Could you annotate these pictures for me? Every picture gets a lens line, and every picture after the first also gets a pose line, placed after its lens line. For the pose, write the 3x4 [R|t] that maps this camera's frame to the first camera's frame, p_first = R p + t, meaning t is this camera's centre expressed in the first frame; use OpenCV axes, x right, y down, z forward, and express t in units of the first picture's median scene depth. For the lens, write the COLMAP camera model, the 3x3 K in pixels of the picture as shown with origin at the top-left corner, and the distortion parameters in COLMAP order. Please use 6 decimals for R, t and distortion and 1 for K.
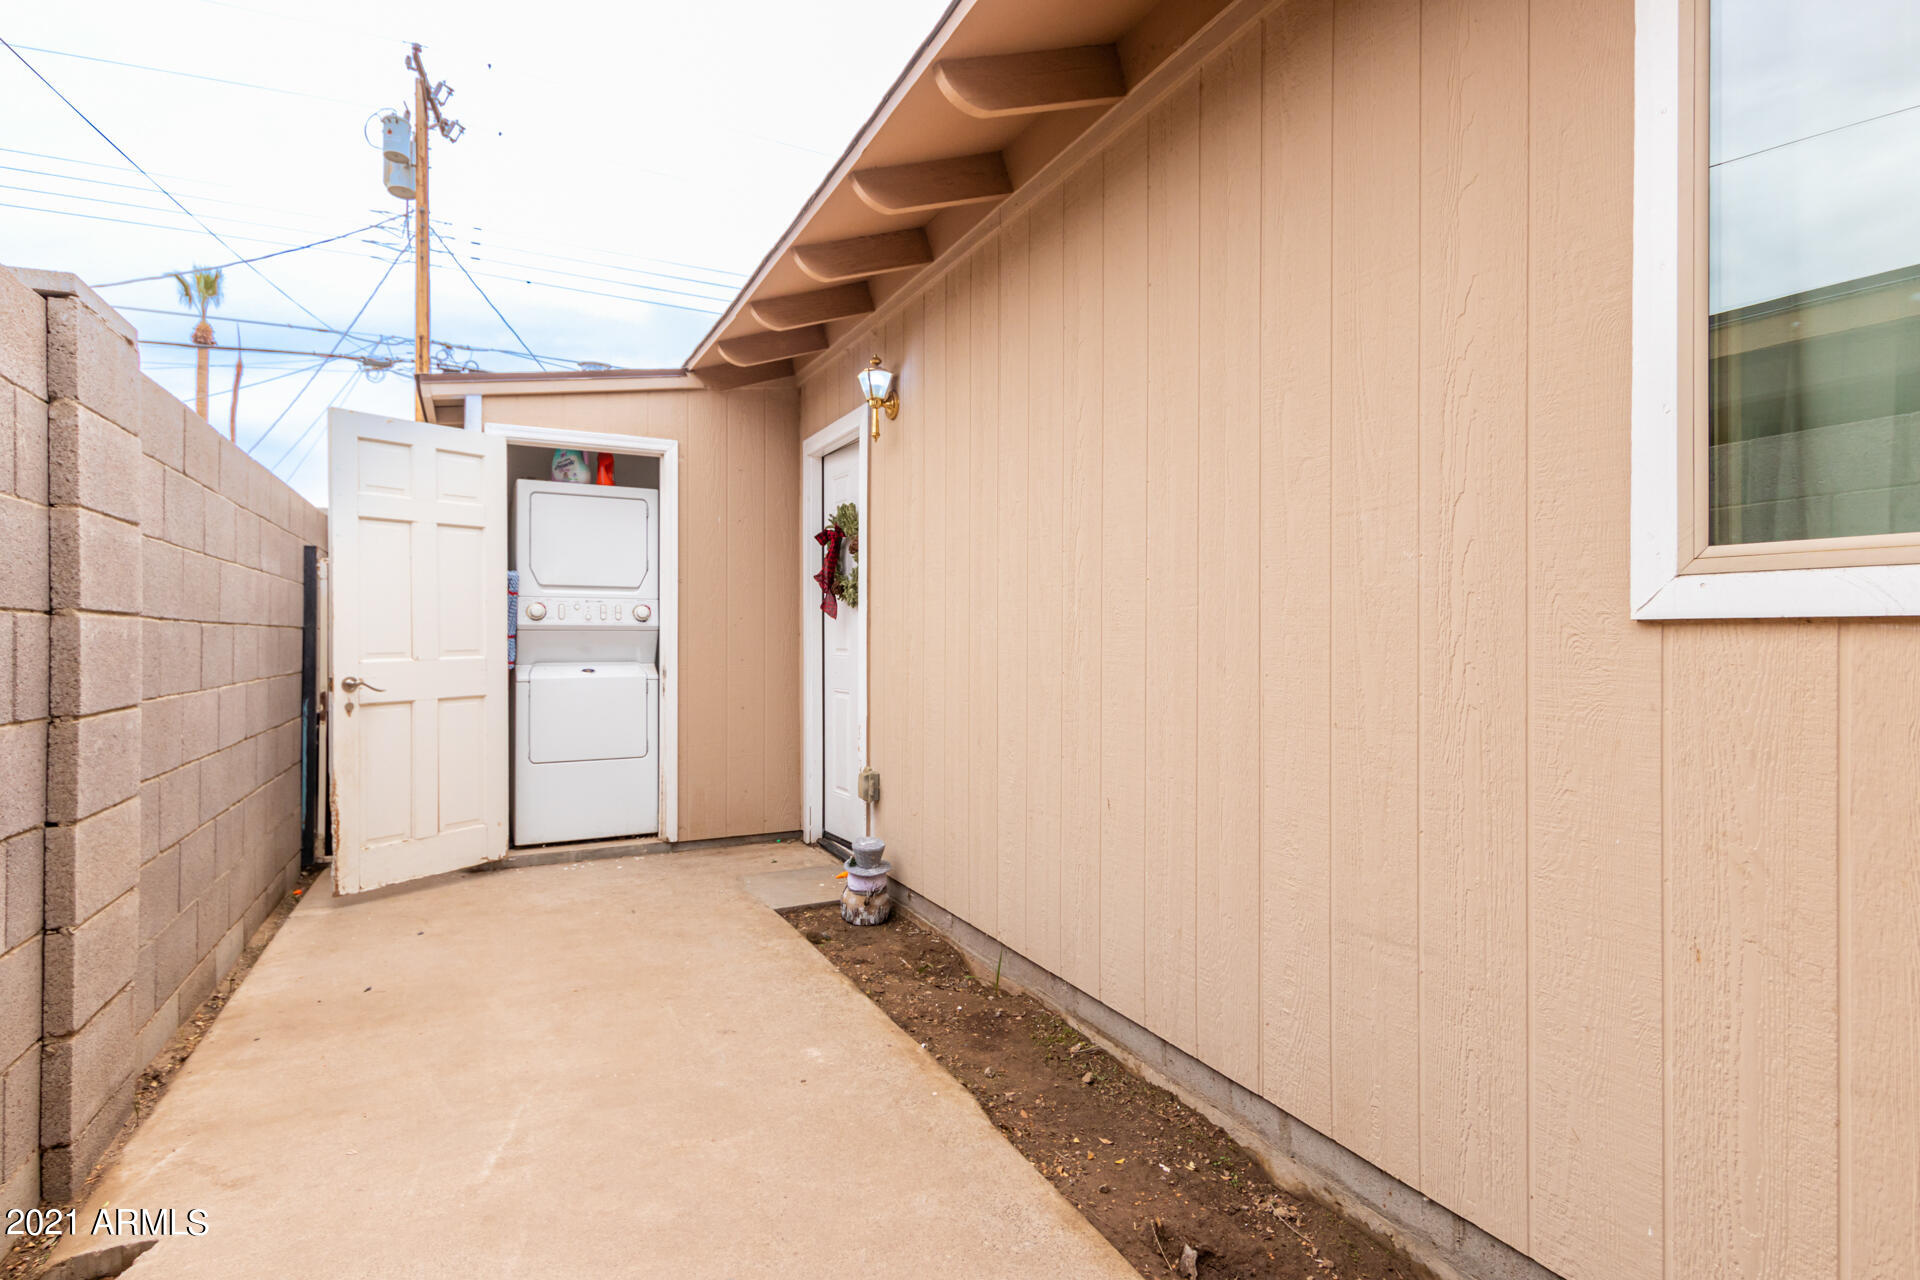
lens RADIAL K [[946.4, 0, 962.6], [0, 946.4, 638.4], [0, 0, 1]] dist [0.015223, -0.006765]
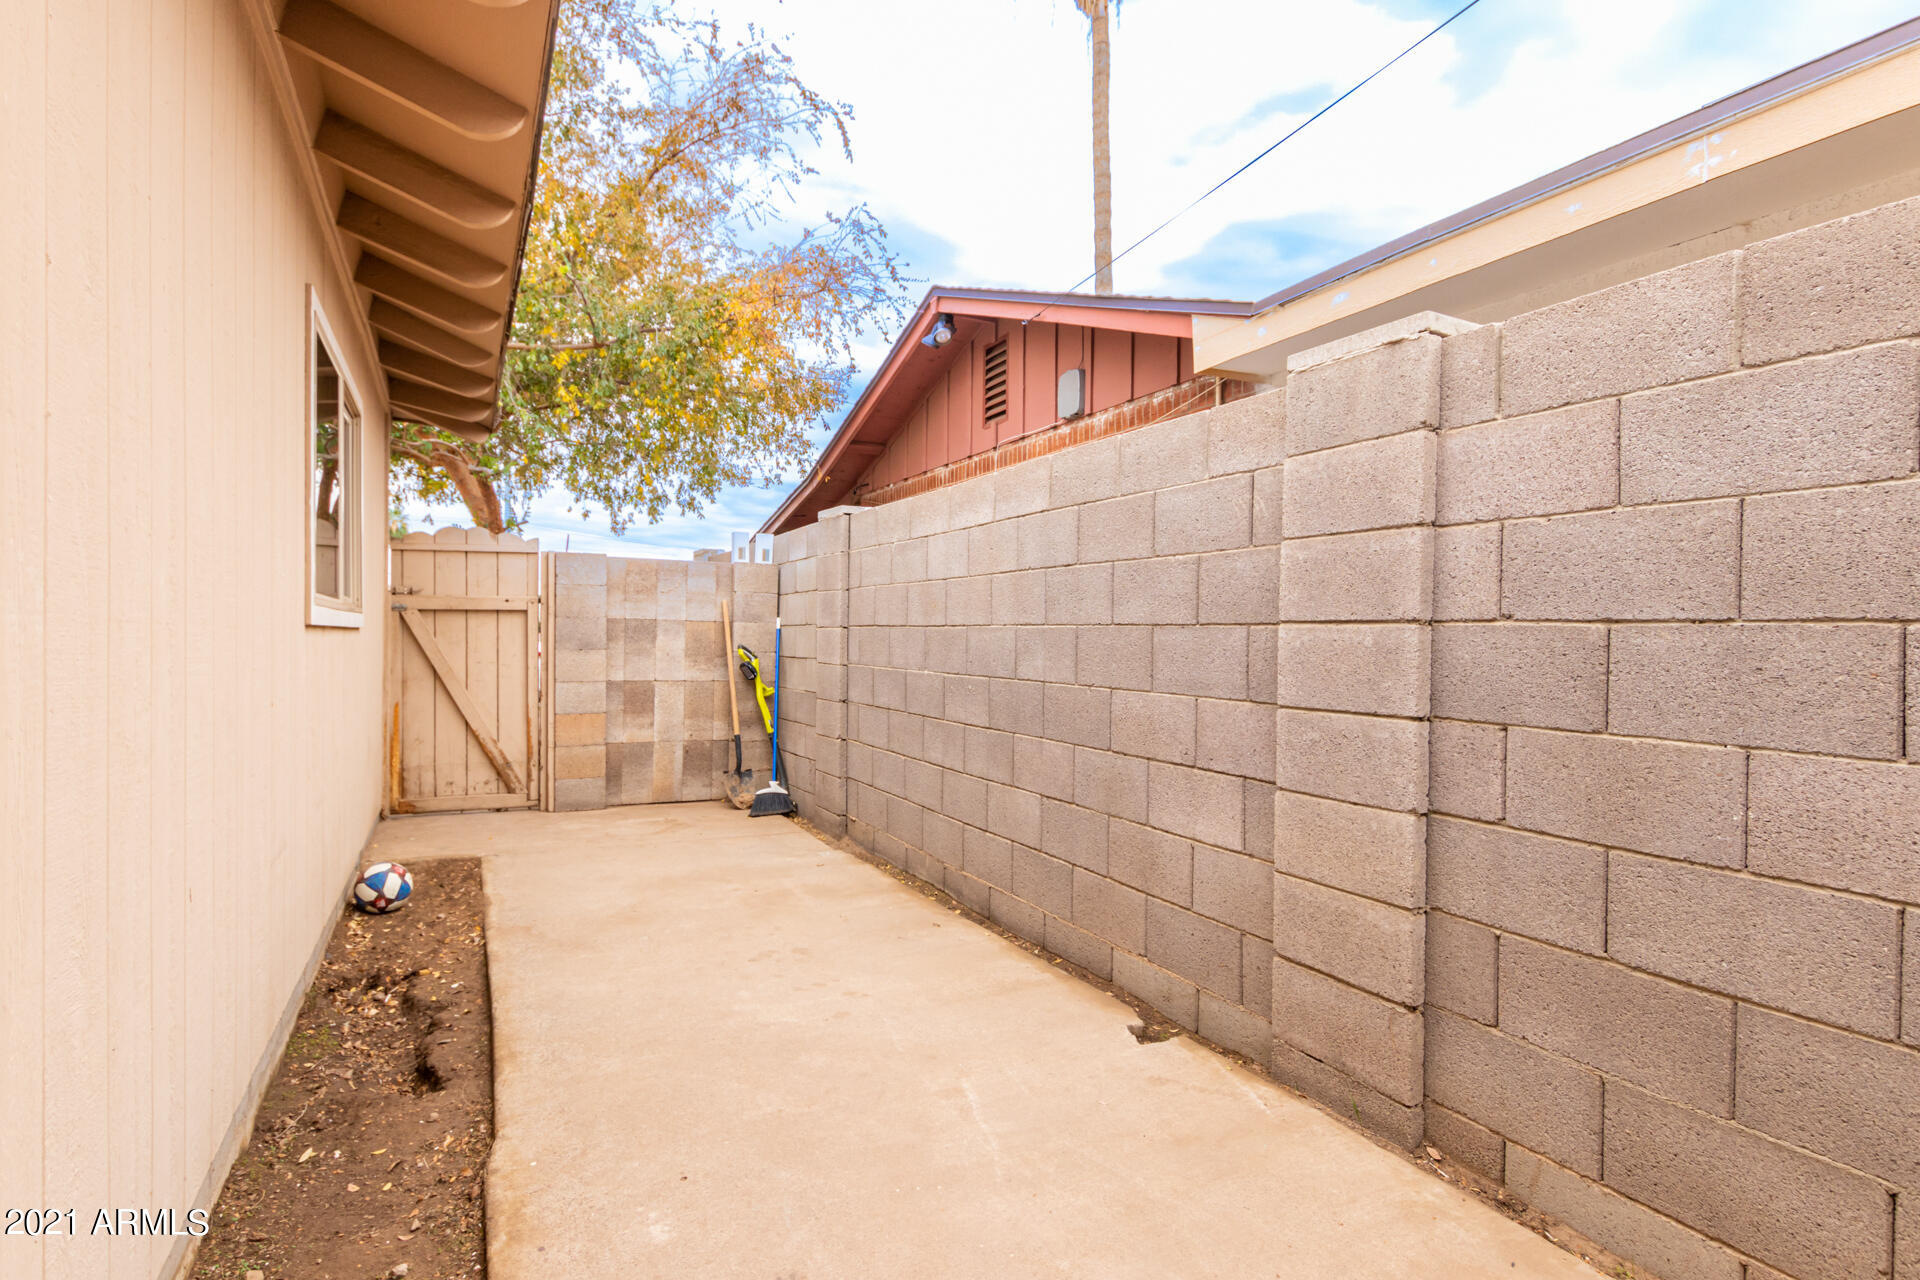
lens RADIAL K [[946.4, 0, 957.5], [0, 946.4, 642.6], [0, 0, 1]] dist [0.015223, -0.006765]
pose [[-0.999813, -0.011485, -0.015550, -0.447703], [-0.011613, 0.999900, 0.008127, -0.007659], [0.015455, 0.008306, -0.999846, 2.110970]]
